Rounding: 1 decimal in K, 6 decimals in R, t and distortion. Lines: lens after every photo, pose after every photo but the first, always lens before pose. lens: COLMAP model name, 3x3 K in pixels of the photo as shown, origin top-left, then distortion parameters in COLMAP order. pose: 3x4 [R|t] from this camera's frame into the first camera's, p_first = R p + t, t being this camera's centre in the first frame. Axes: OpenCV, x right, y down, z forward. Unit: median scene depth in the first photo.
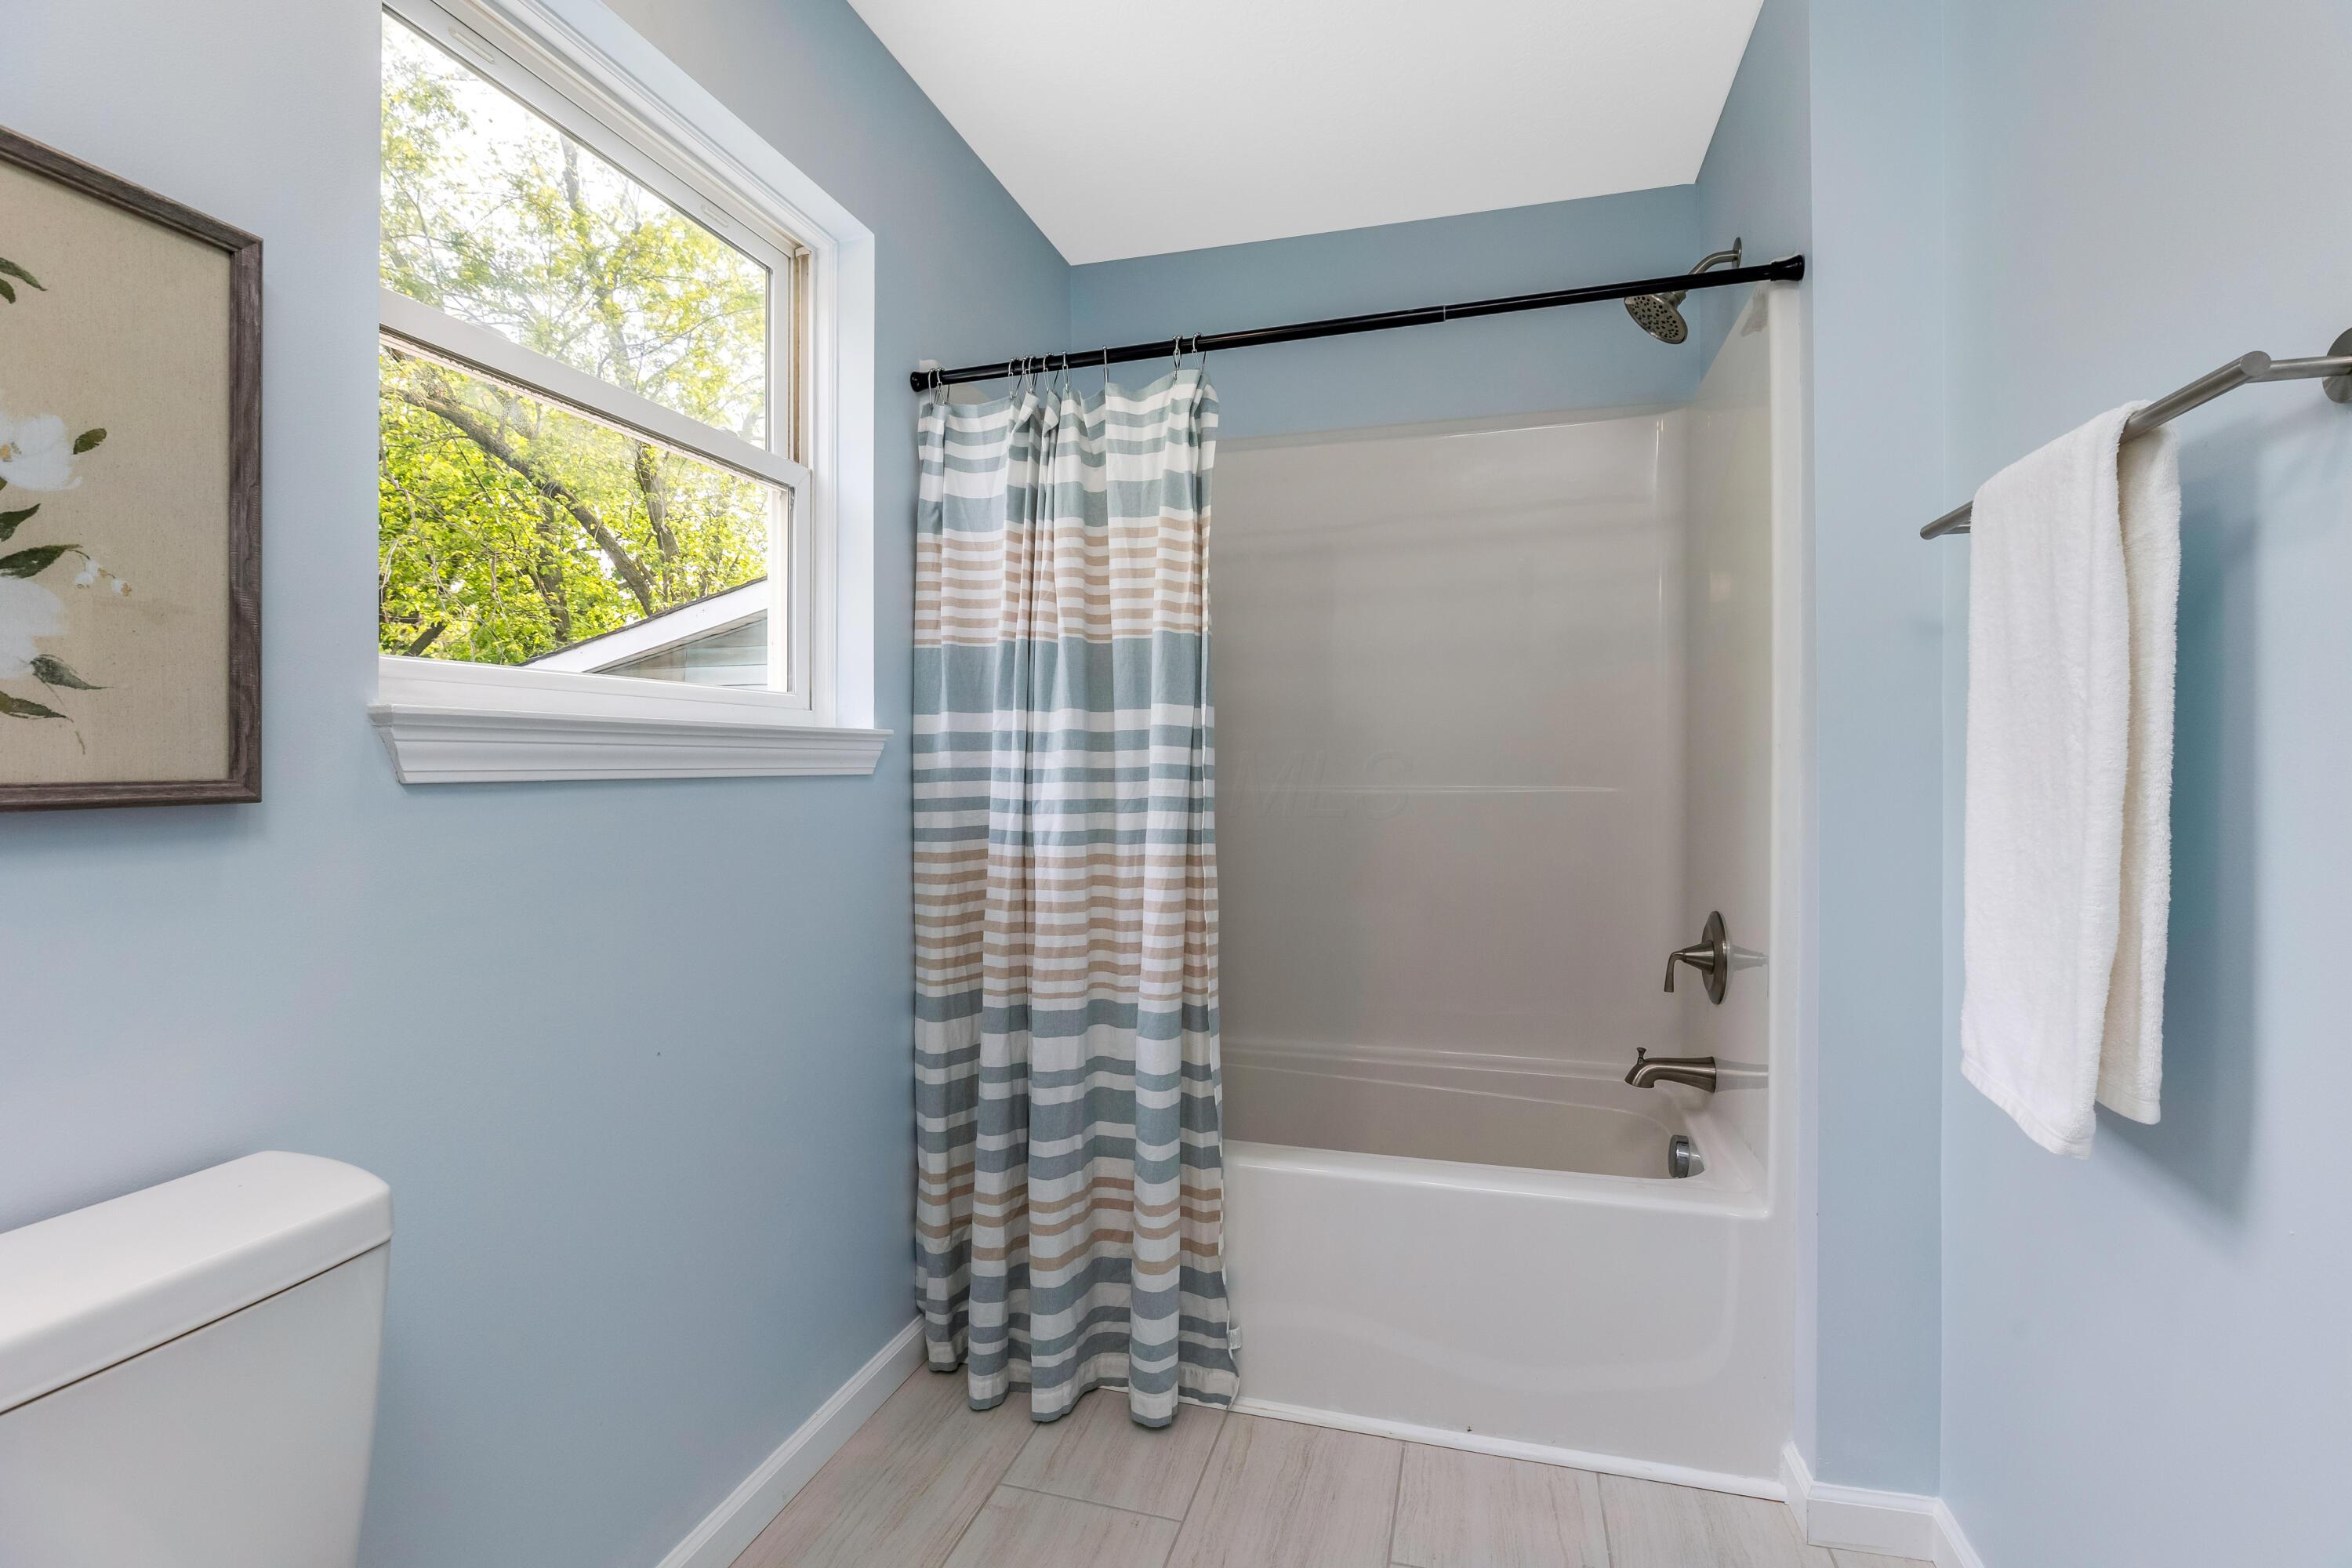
lens RADIAL K [[1058.9, 0, 1169.5], [0, 1058.9, 761.7], [0, 0, 1]] dist [-0.032123, 0.009463]
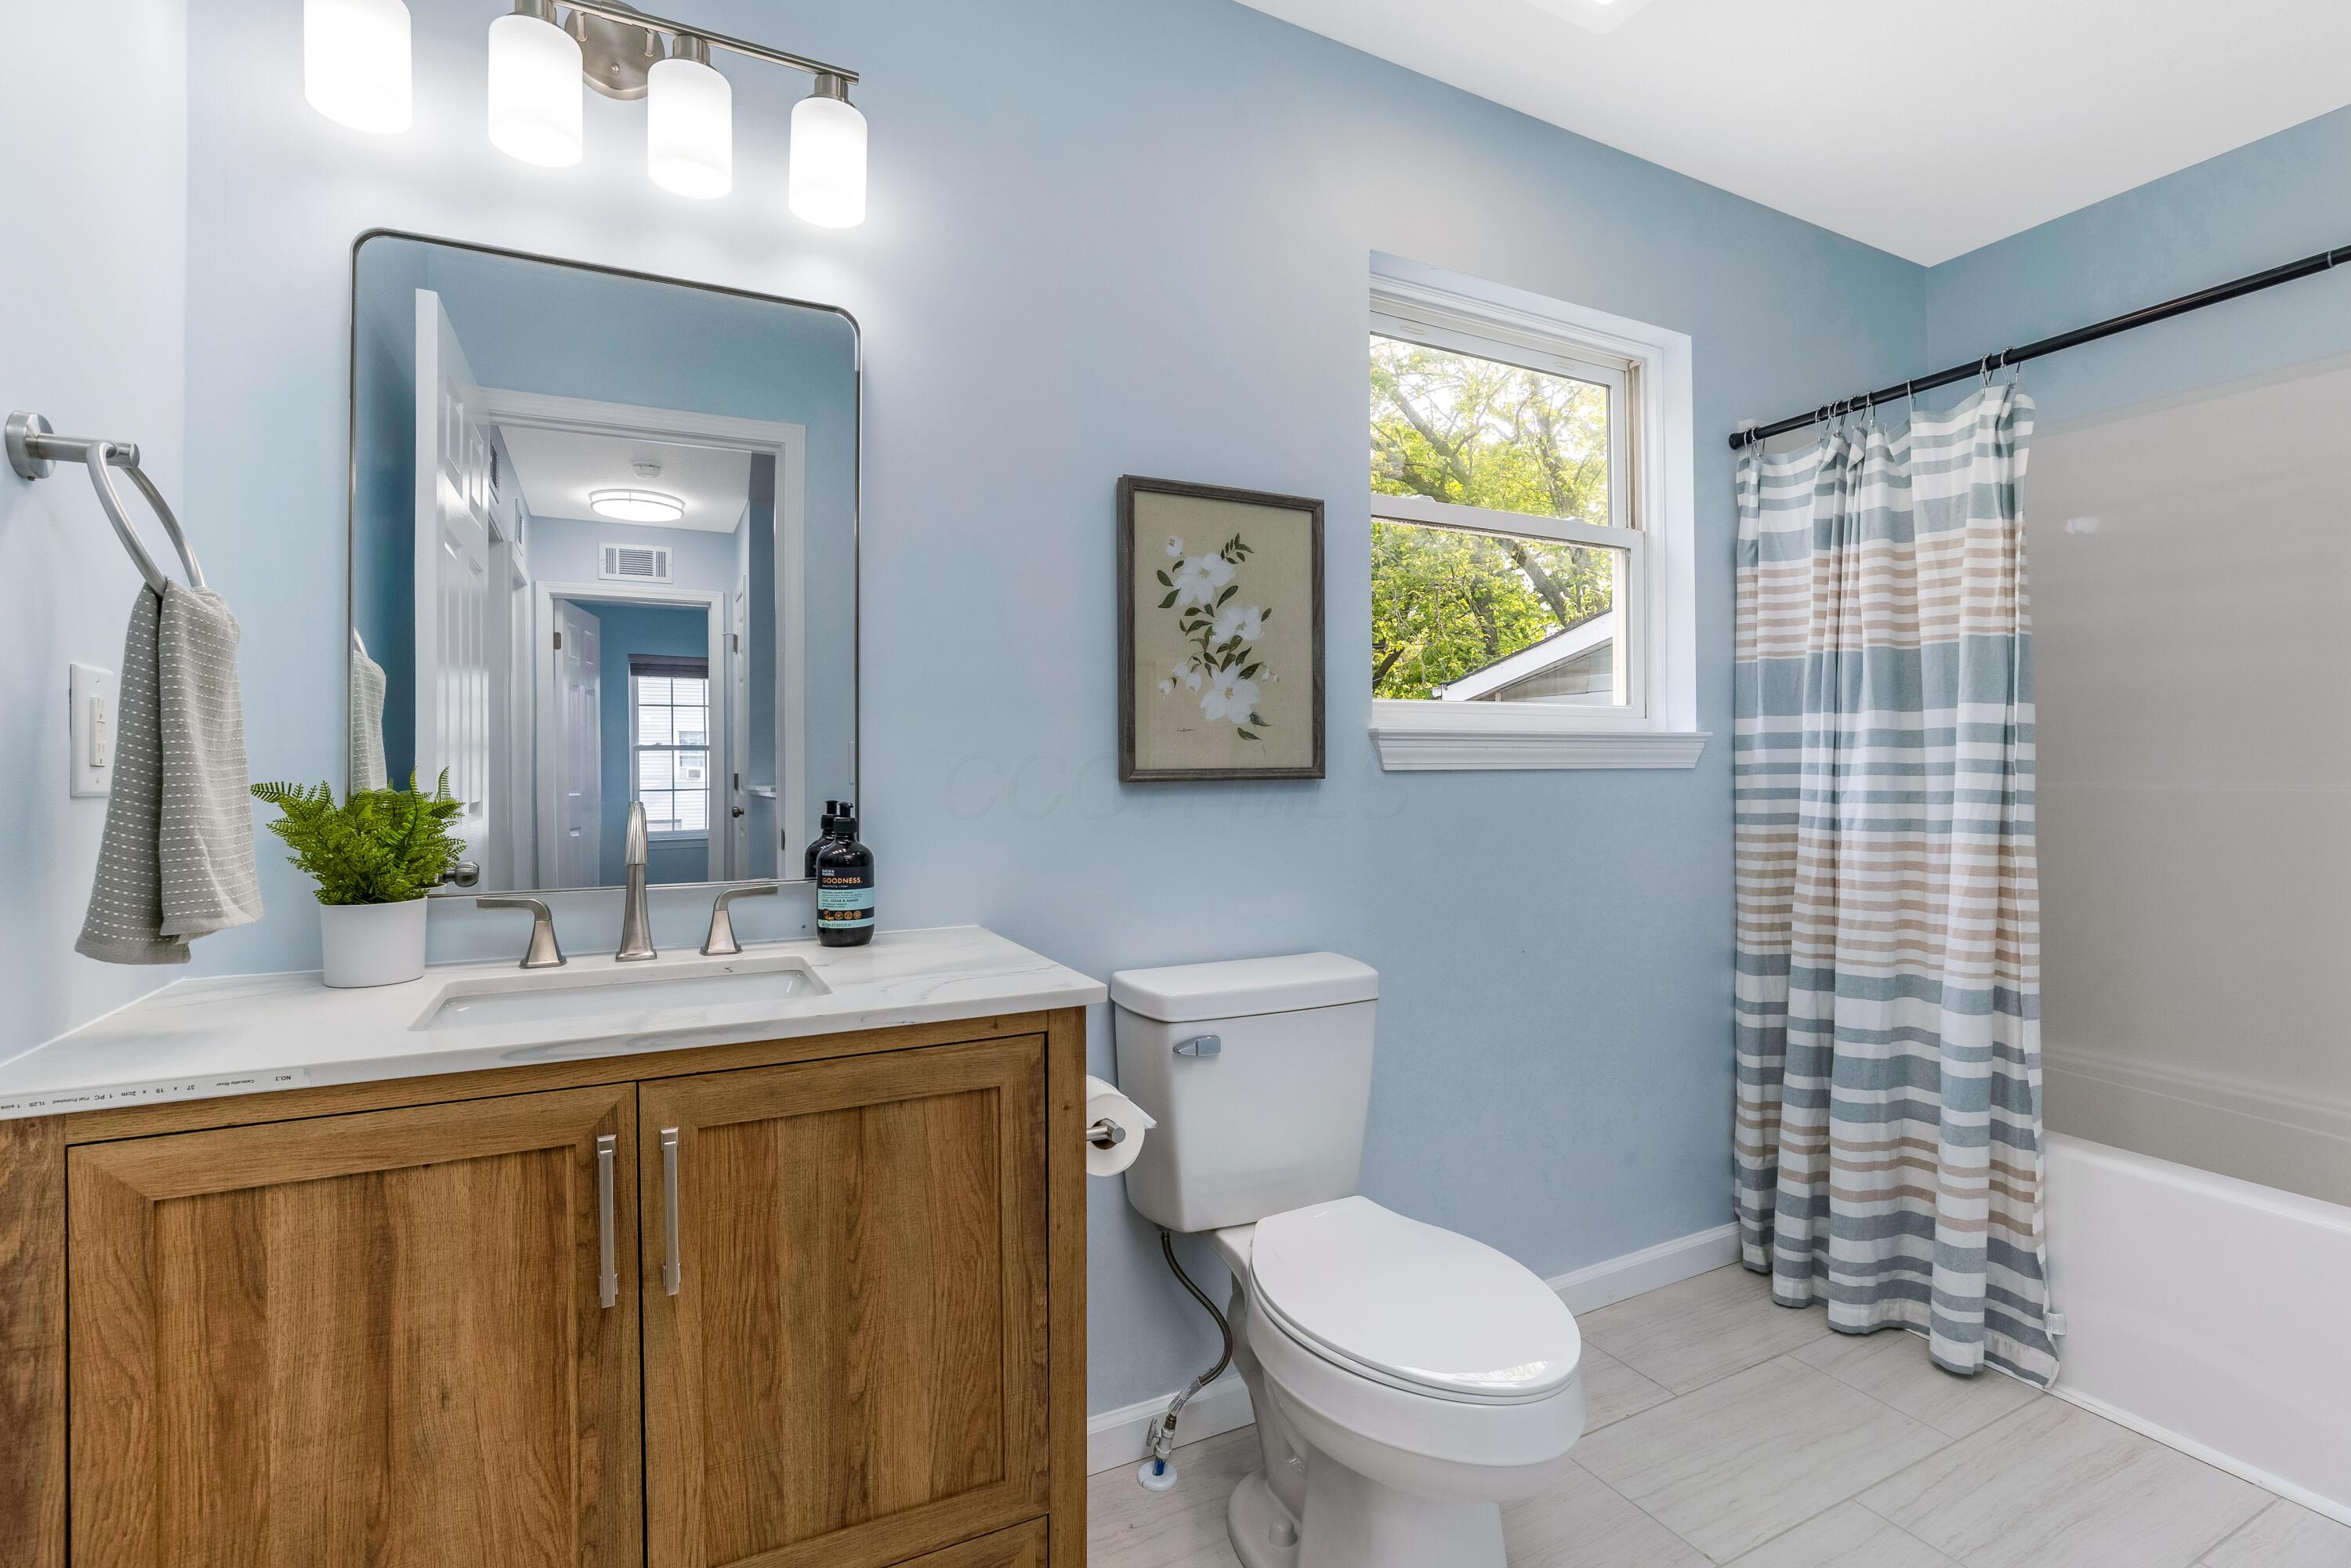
lens RADIAL K [[1058.4, 0, 1169.0], [0, 1058.4, 761.7], [0, 0, 1]] dist [-0.032123, 0.009463]
pose [[0.678373, -0.001407, -0.734716, 0.210923], [0.002229, 0.999998, 0.000143, 0.002855], [0.734714, -0.001734, 0.678375, -0.301940]]
